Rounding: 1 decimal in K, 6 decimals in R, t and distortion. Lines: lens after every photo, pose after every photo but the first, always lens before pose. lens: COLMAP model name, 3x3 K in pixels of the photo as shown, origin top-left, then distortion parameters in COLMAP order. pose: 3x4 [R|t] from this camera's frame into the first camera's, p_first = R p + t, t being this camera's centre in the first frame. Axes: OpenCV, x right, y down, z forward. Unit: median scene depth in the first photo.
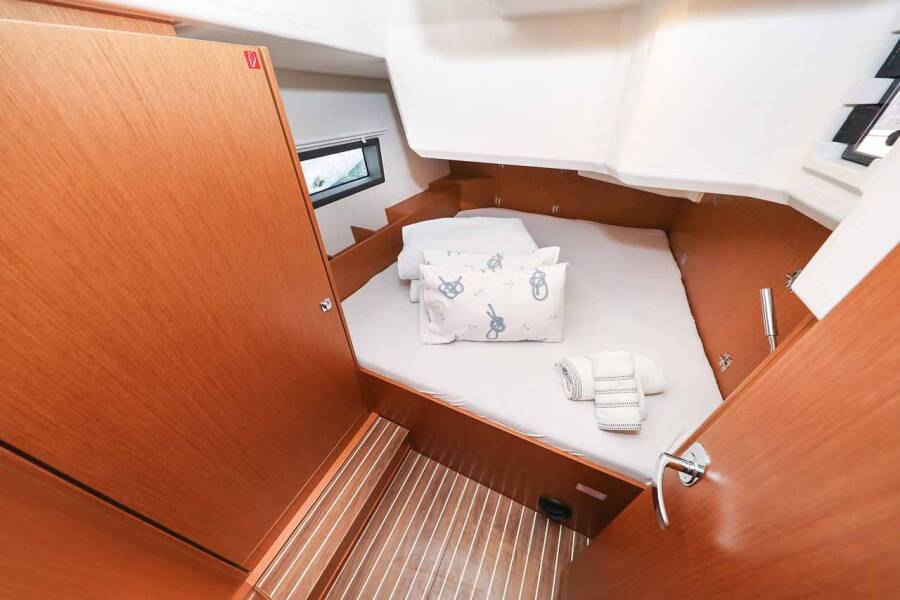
lens RADIAL K [[295.4, 0, 450.0], [0, 295.4, 300.0], [0, 0, 1]] dist [-0.001553, -0.000399]
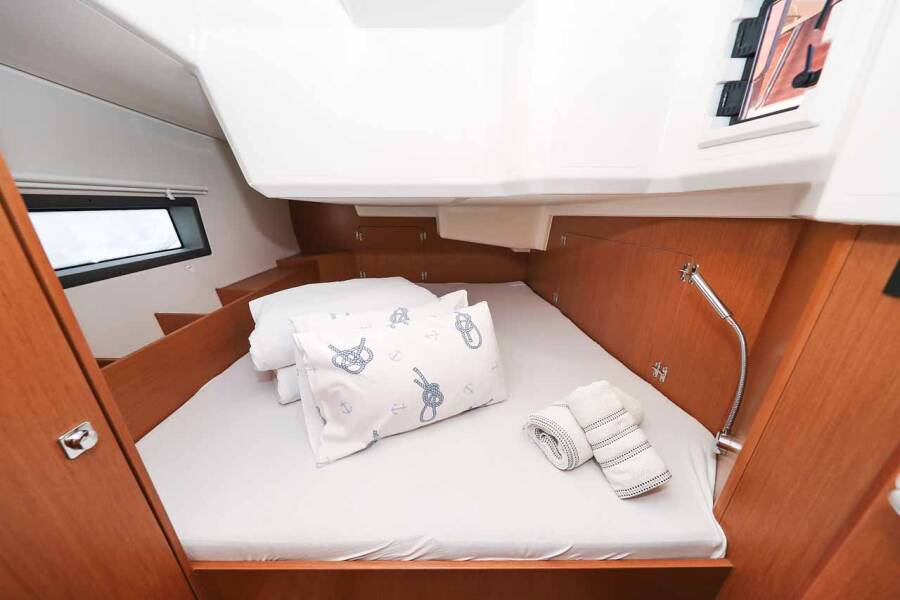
lens RADIAL K [[302.0, 0, 427.4], [0, 302.0, 315.1], [0, 0, 1]] dist [-0.001738, -0.000162]
pose [[0.903396, -0.153022, 0.400574, -0.096767], [0.254848, 0.942876, -0.214563, 0.053190], [-0.344859, 0.295921, 0.890788, 0.322931]]
